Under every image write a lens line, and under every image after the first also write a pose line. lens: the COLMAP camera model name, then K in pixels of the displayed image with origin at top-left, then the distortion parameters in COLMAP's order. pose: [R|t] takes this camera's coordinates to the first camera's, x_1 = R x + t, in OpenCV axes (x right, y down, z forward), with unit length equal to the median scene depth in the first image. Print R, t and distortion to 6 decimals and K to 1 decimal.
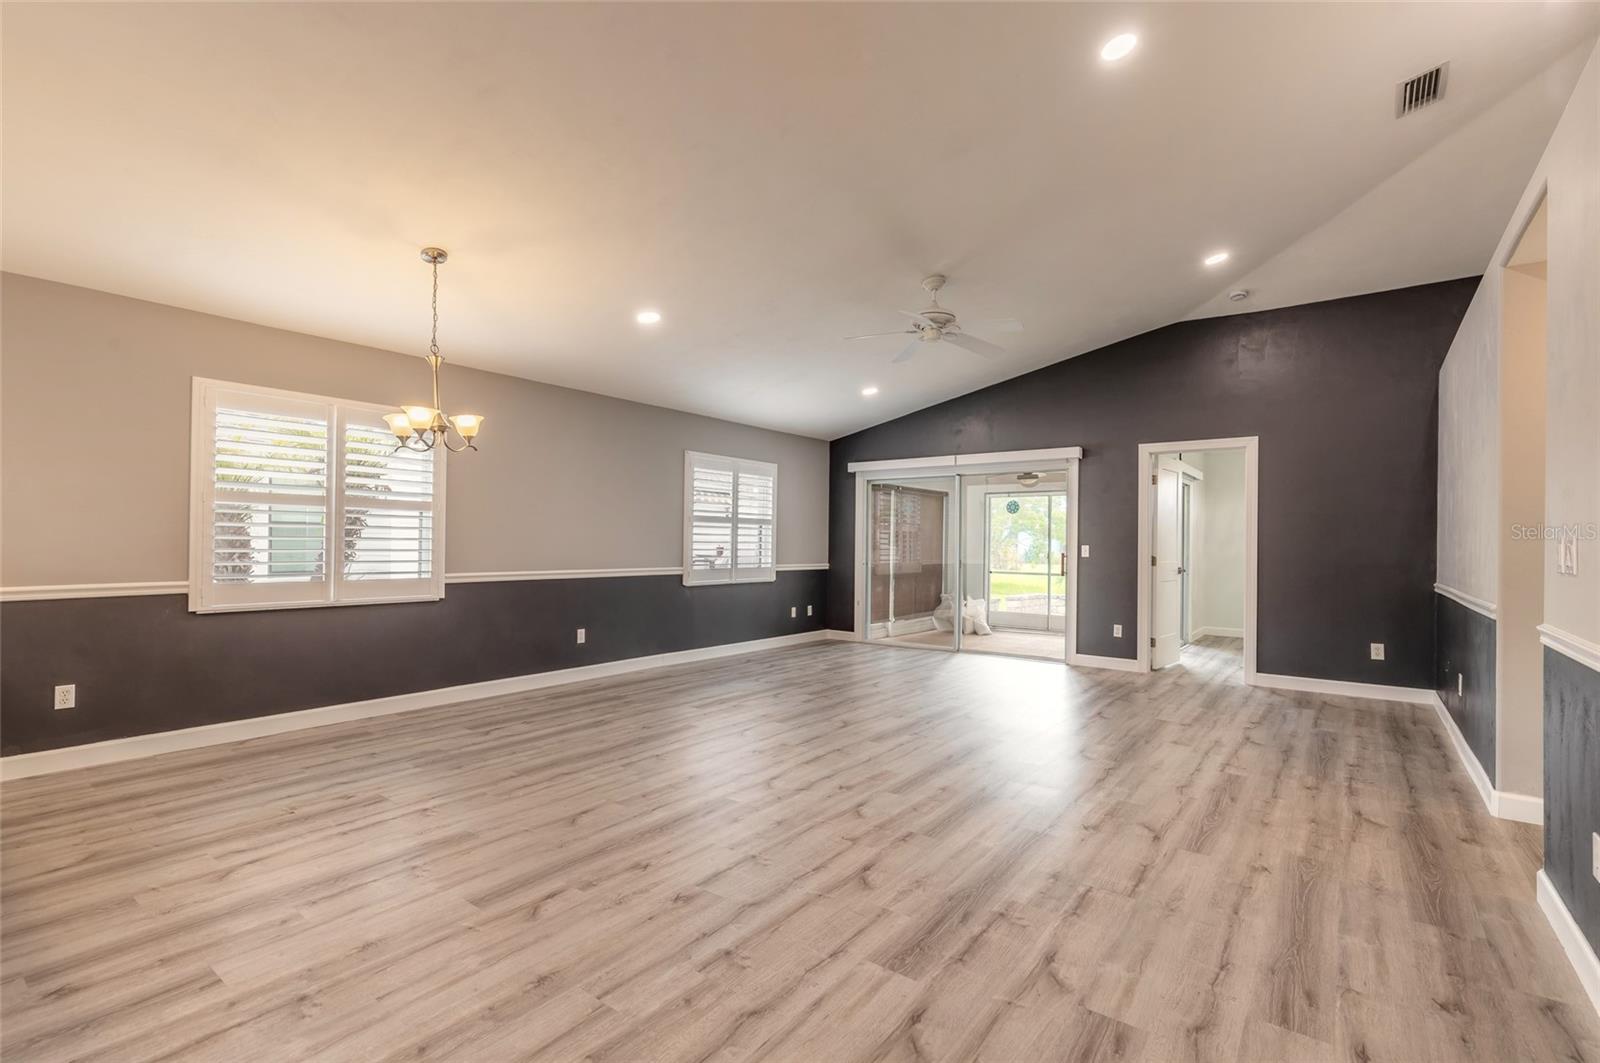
lens RADIAL K [[722.8, 0, 794.8], [0, 722.8, 537.2], [0, 0, 1]] dist [0.008902, -0.001602]
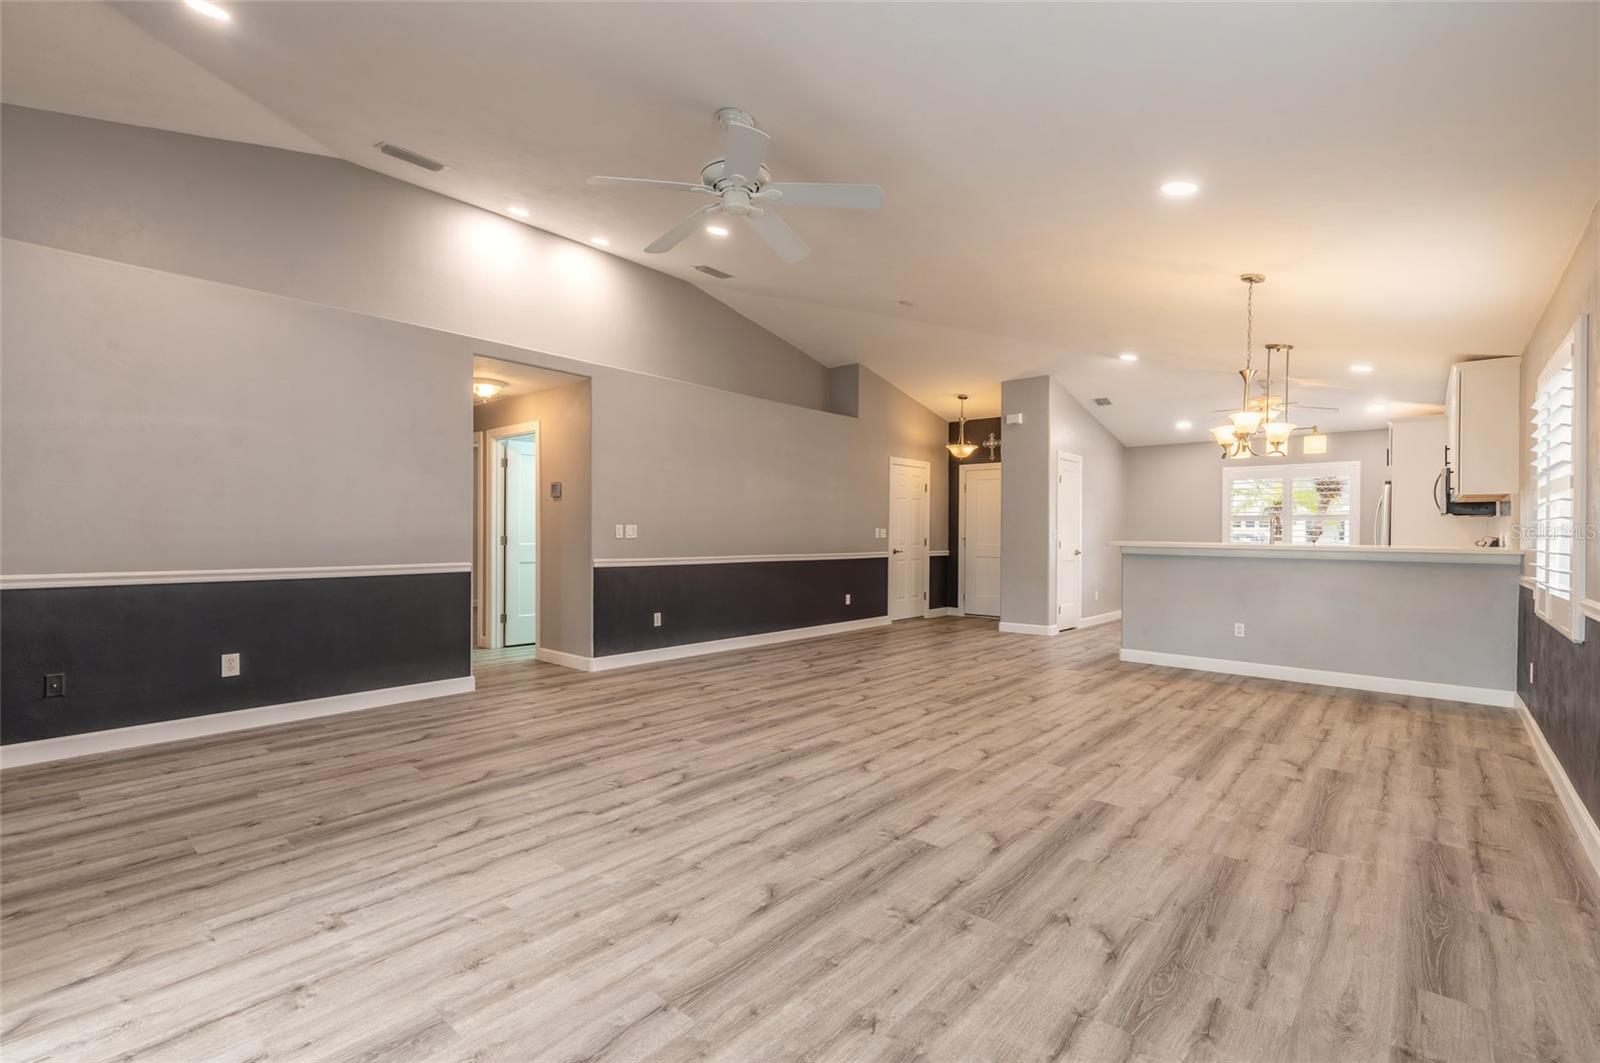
lens RADIAL K [[722.8, 0, 794.8], [0, 722.8, 537.2], [0, 0, 1]] dist [0.008902, -0.001602]
pose [[-0.997719, -0.019961, 0.064488, 0.115788], [-0.020146, 0.999795, -0.002206, 0.022084], [-0.064431, -0.003500, -0.997916, 2.059724]]
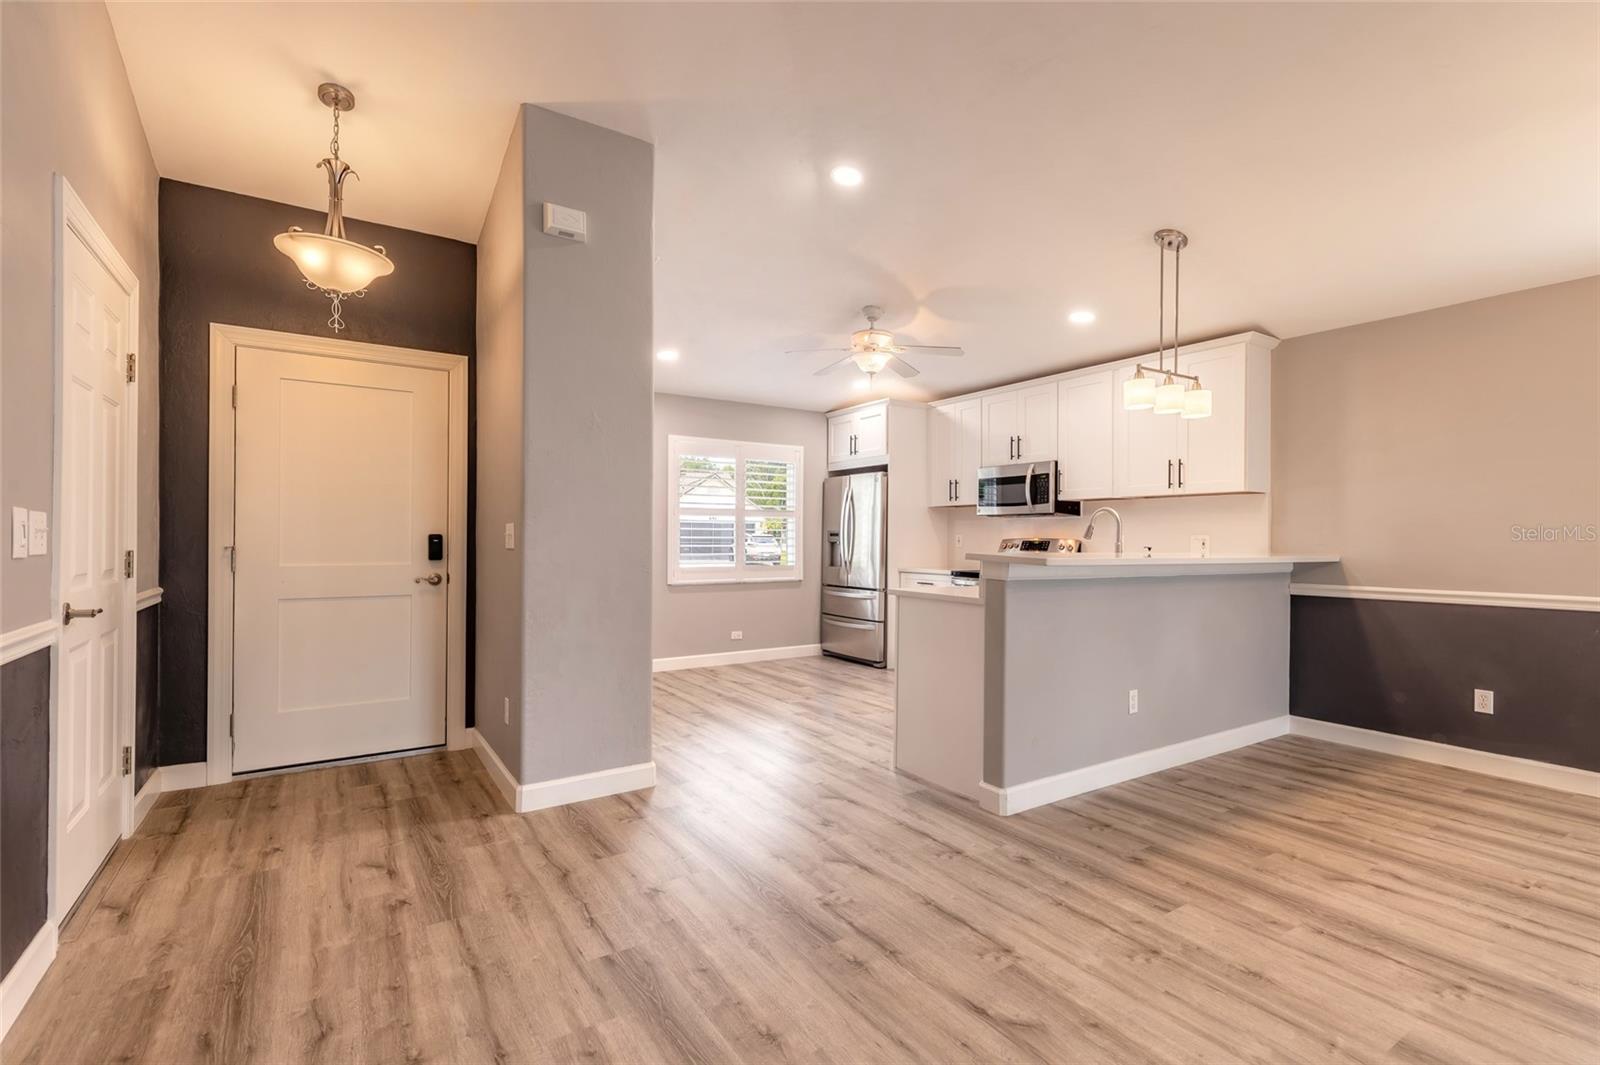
lens RADIAL K [[722.8, 0, 794.8], [0, 722.8, 538.2], [0, 0, 1]] dist [0.008902, -0.001602]
pose [[-0.335128, -0.012961, -0.942083, 0.262270], [-0.004472, 0.999916, -0.012166, 0.005726], [0.942162, 0.000136, -0.335158, 0.390384]]
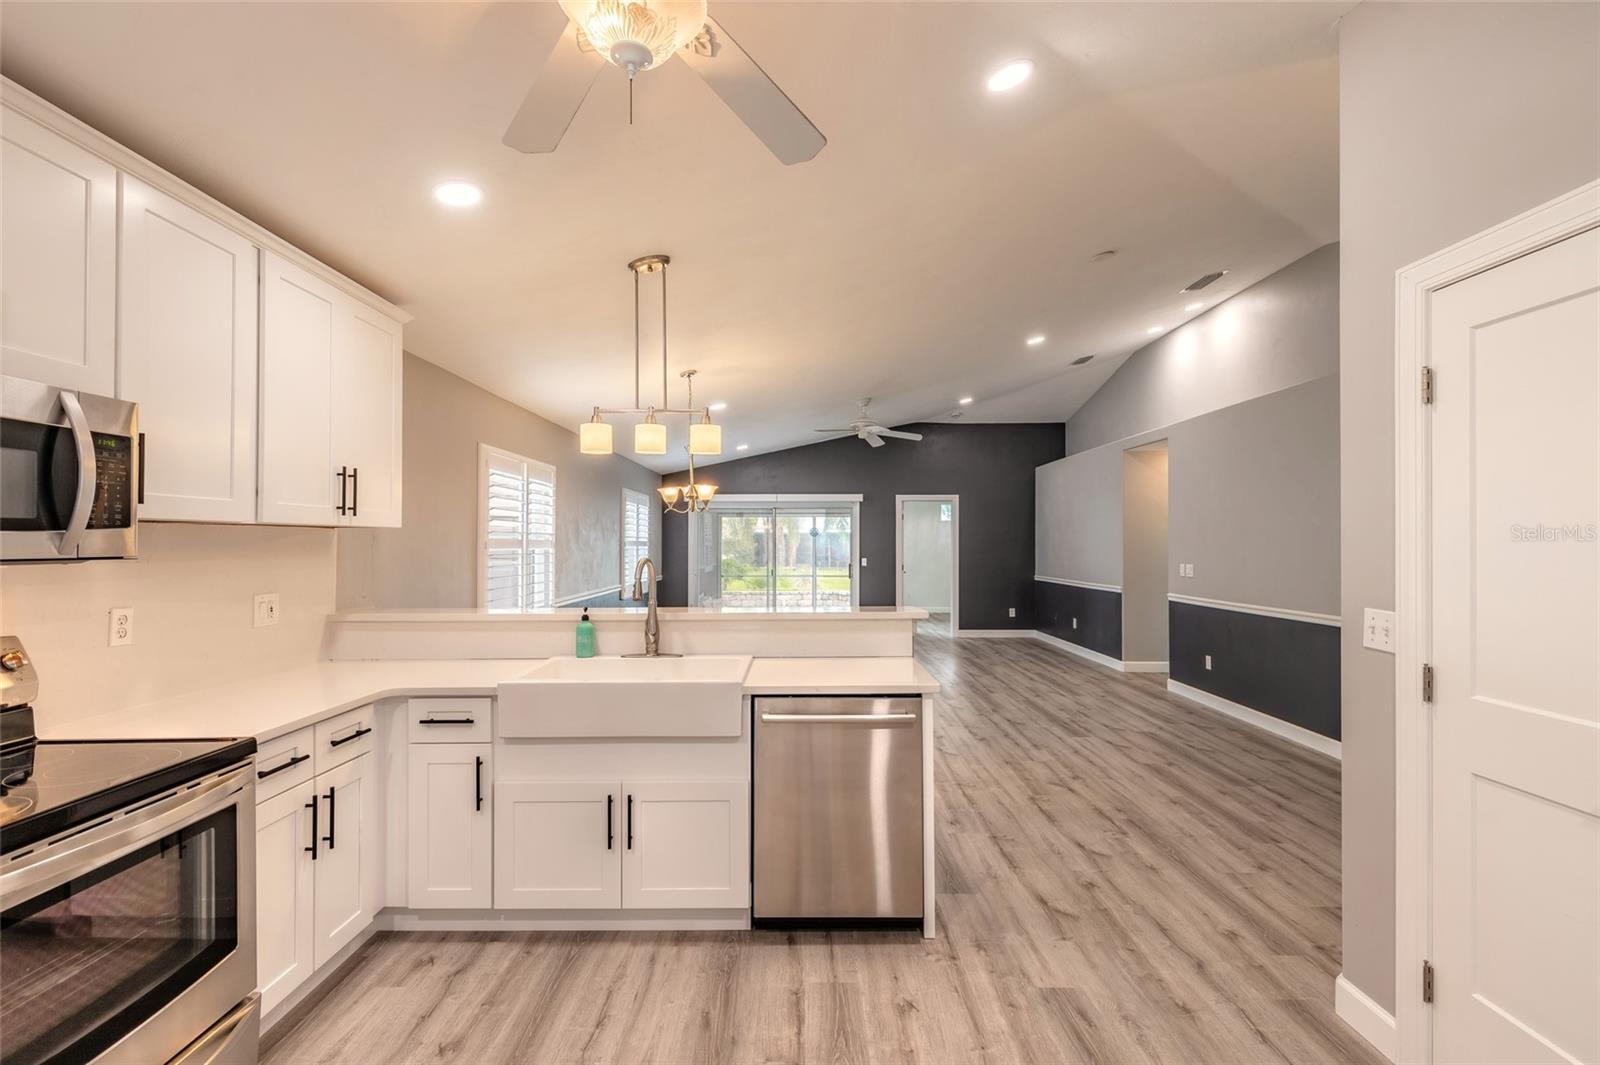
lens RADIAL K [[722.8, 0, 794.8], [0, 722.8, 538.2], [0, 0, 1]] dist [0.008902, -0.001602]
pose [[0.797226, -0.006677, 0.603644, -1.132413], [0.003570, 0.999973, 0.006347, -0.073979], [-0.603671, -0.002905, 0.797229, -0.234840]]
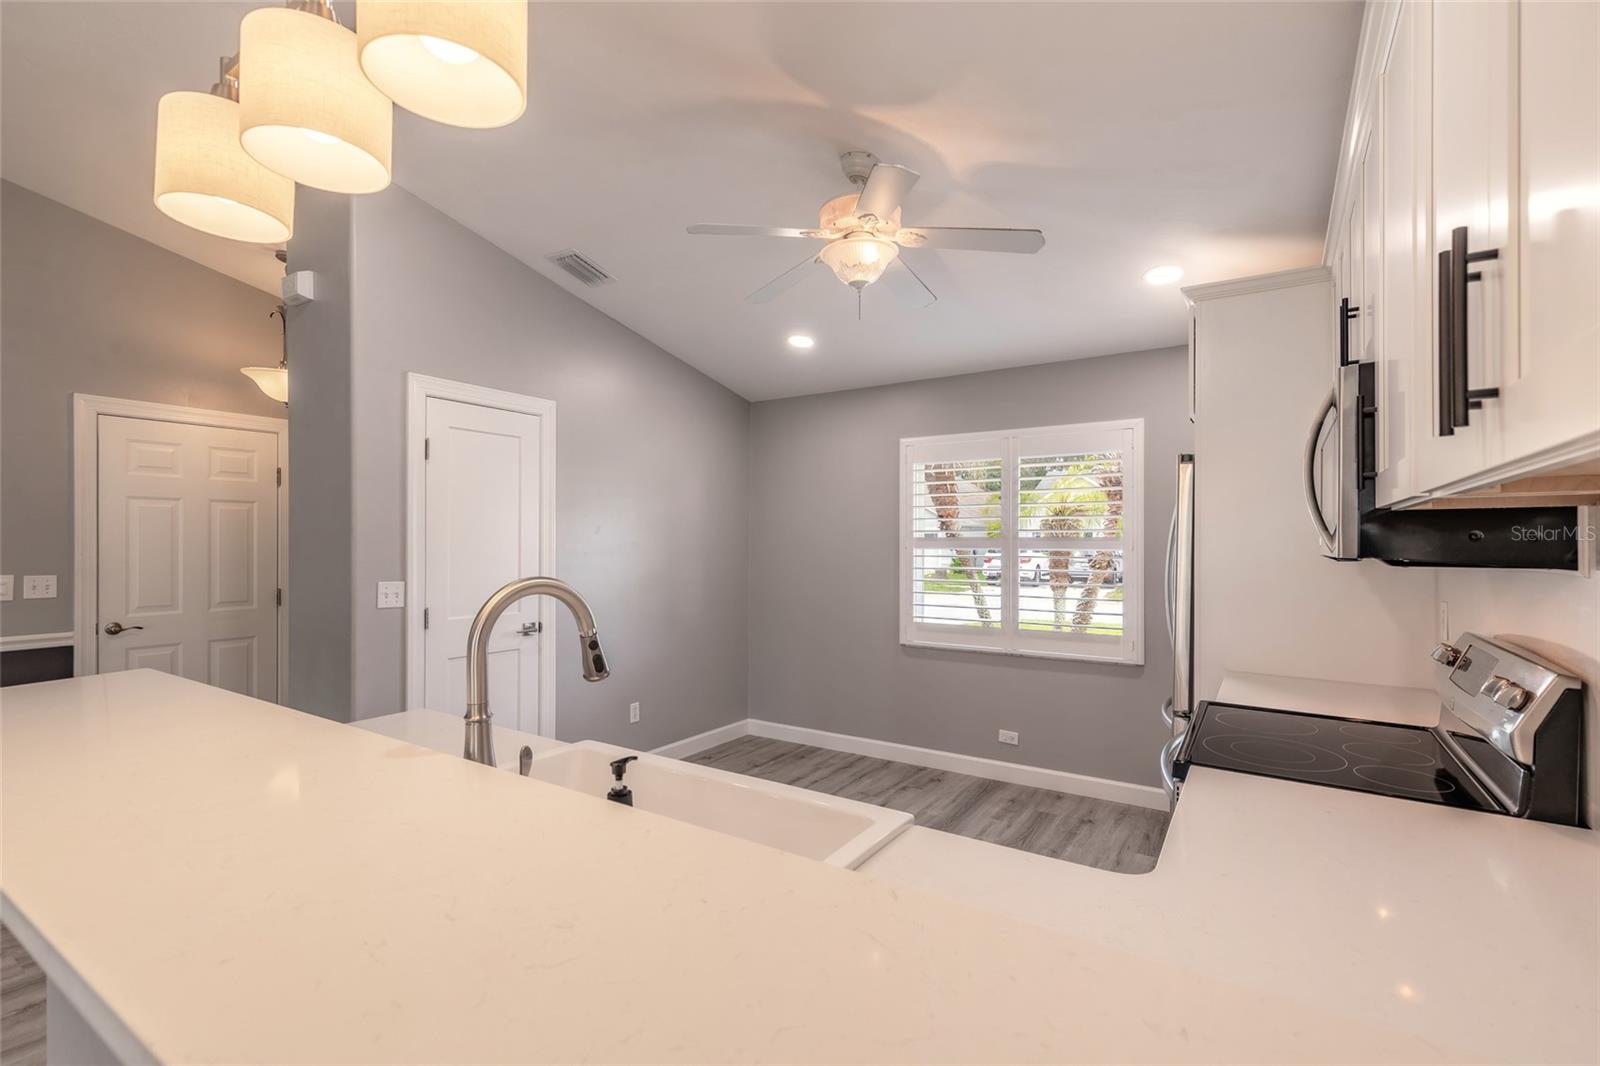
lens RADIAL K [[722.8, 0, 794.8], [0, 722.8, 538.7], [0, 0, 1]] dist [0.008902, -0.001602]
pose [[-0.997584, -0.014621, -0.067915, -0.882689], [-0.013884, 0.999839, -0.011324, -0.062975], [0.068070, -0.010354, -0.997627, 0.740700]]
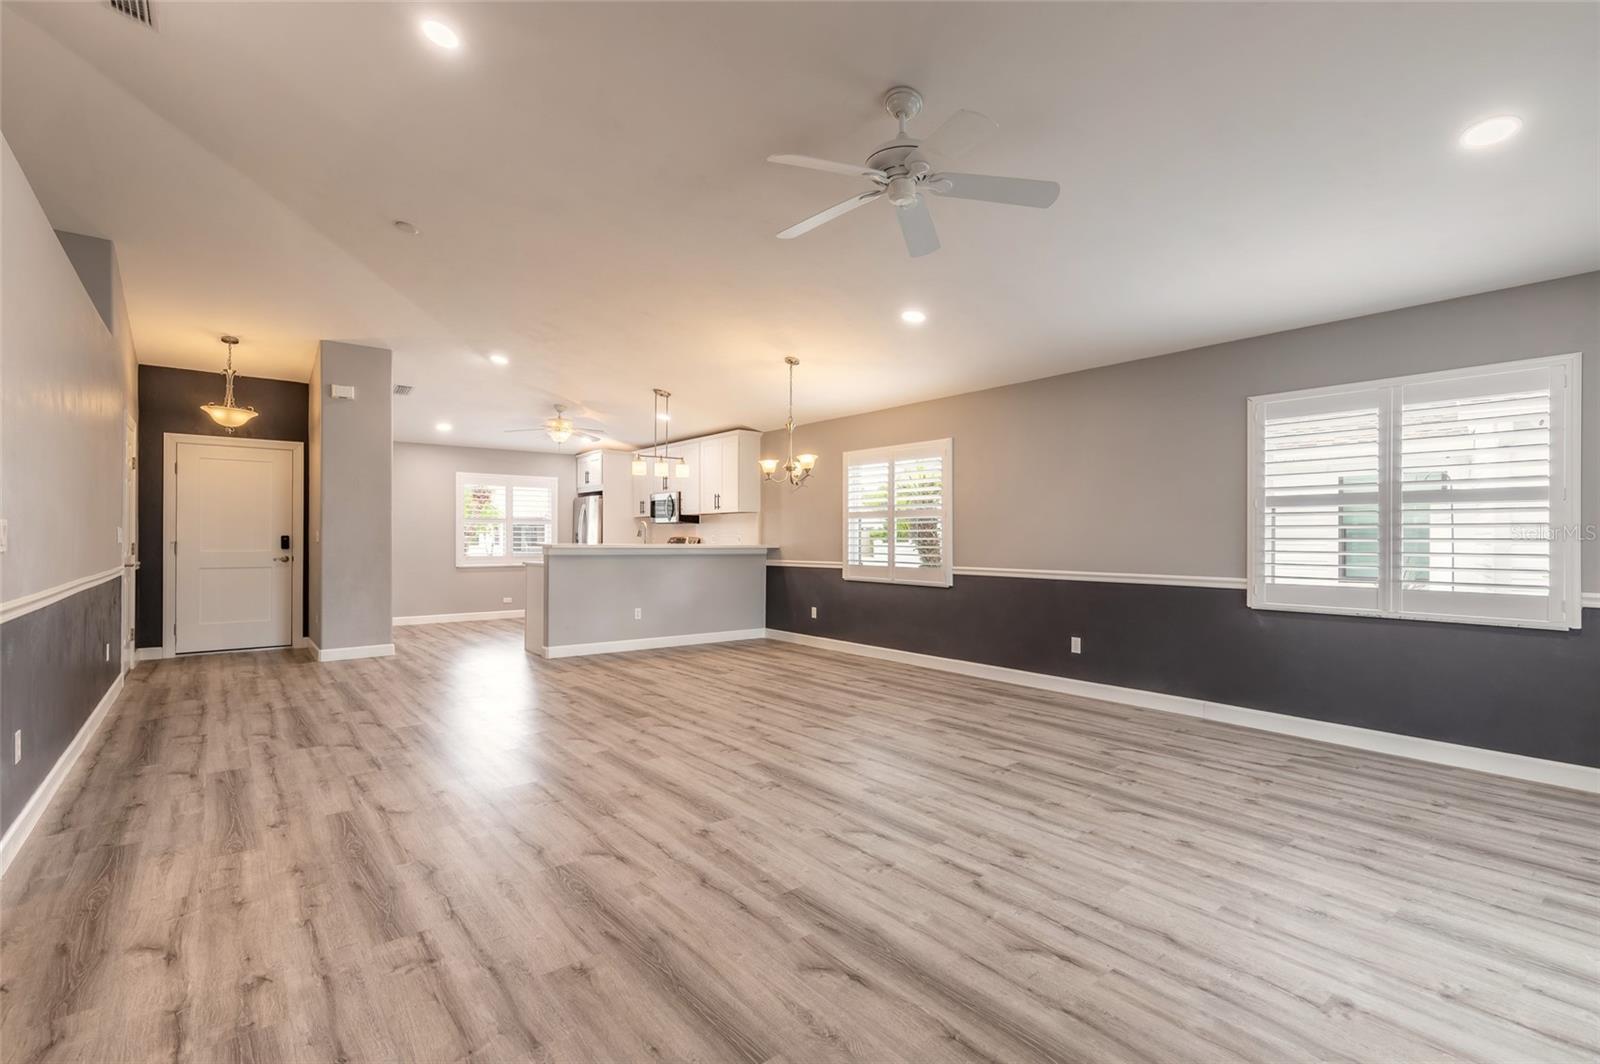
lens RADIAL K [[722.8, 0, 794.8], [0, 722.8, 537.7], [0, 0, 1]] dist [0.008902, -0.001602]
pose [[-0.242243, -0.013629, -0.970120, 1.003710], [0.000950, 0.999898, -0.014285, 0.024404], [0.970215, -0.004382, -0.242205, 1.335448]]
